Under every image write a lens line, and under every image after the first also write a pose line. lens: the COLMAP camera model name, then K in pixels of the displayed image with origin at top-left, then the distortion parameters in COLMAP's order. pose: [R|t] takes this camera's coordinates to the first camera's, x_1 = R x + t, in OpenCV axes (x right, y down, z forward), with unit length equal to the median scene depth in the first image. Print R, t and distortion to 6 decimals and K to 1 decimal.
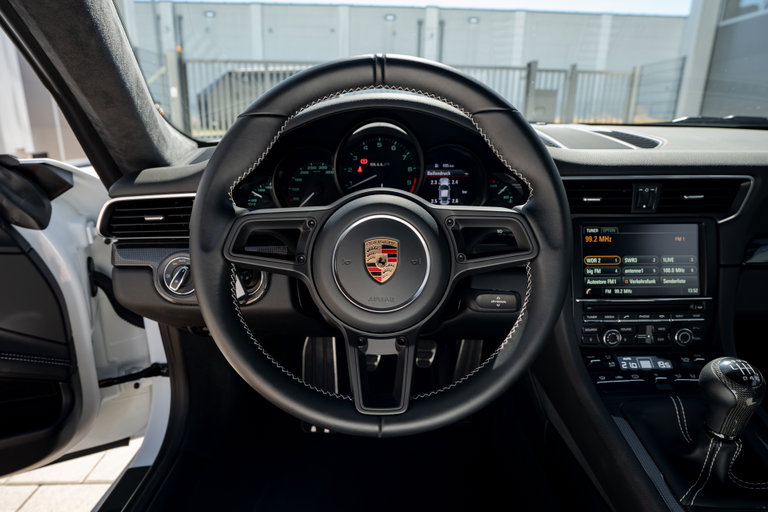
lens RADIAL K [[466.8, 0, 384.0], [0, 466.8, 256.0], [0, 0, 1]] dist [-0.014962, 0.001054]
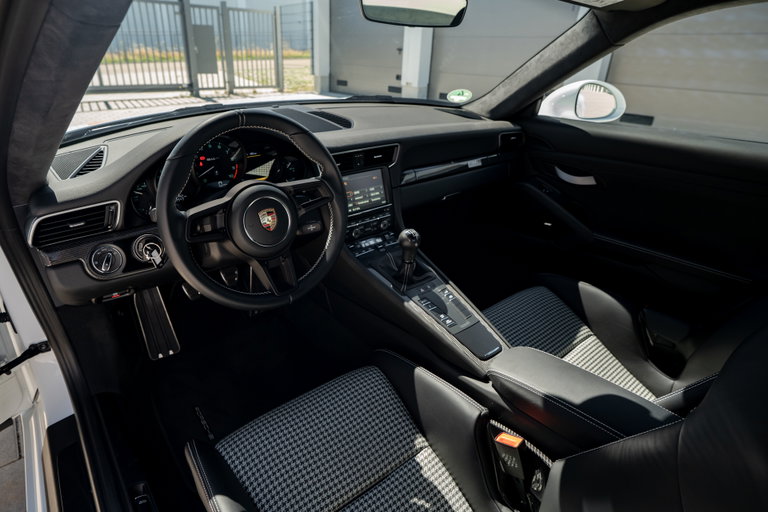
lens RADIAL K [[428.3, 0, 366.9], [0, 428.3, 256.9], [0, 0, 1]] dist [-0.034802, -0.000315]
pose [[0.787683, -0.259109, 0.558944, -0.516778], [0.159772, 0.962130, 0.220858, -0.122616], [-0.595003, -0.084662, 0.799252, -0.491719]]
